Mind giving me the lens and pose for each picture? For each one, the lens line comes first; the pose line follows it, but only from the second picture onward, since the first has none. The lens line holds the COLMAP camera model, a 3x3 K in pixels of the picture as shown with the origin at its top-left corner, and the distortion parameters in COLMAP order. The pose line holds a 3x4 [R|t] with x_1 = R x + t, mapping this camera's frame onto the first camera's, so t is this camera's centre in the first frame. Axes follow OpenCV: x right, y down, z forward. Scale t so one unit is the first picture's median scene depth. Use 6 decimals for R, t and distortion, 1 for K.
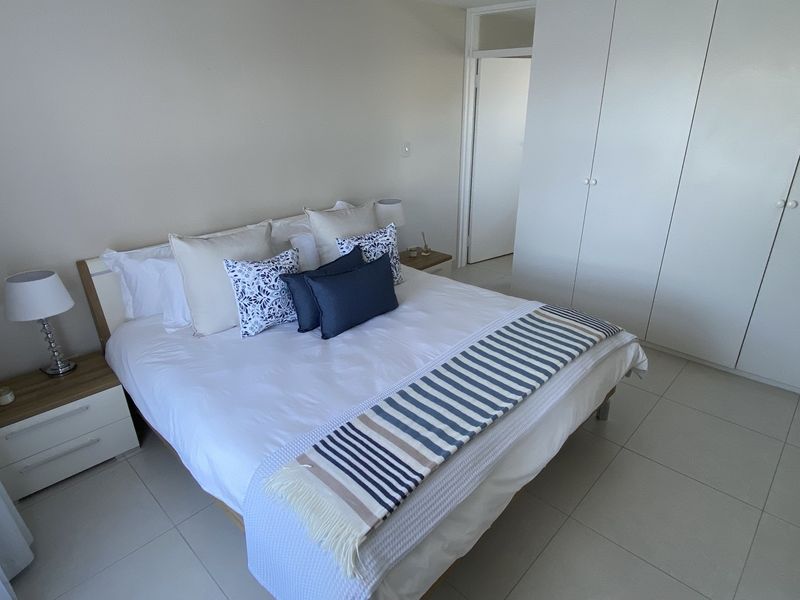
lens RADIAL K [[467.7, 0, 394.1], [0, 467.7, 300.4], [0, 0, 1]] dist [0.177783, 0.000153]
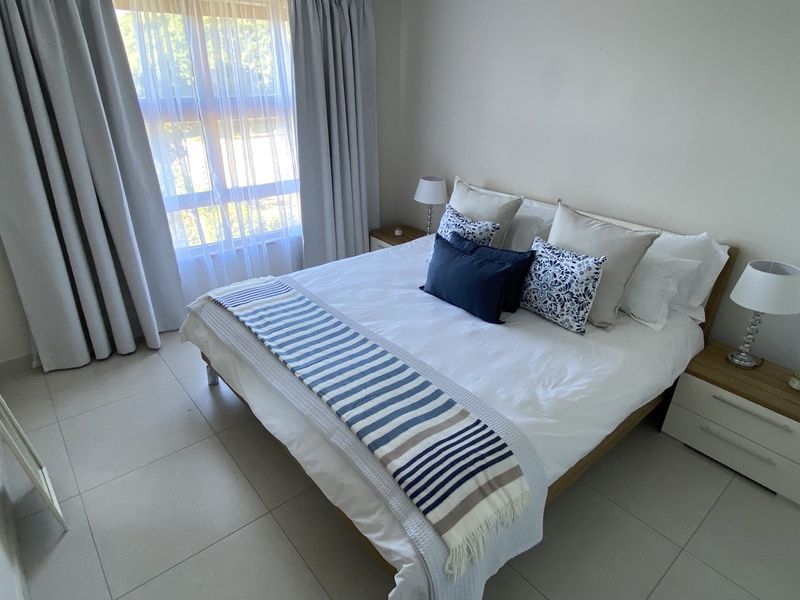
lens RADIAL K [[467.7, 0, 394.1], [0, 467.7, 300.4], [0, 0, 1]] dist [0.177783, 0.000153]
pose [[-0.096334, 0.416635, -0.903955, 0.744809], [-0.465054, 0.784114, 0.410961, -0.276753], [0.880025, 0.459978, 0.118221, 0.703012]]
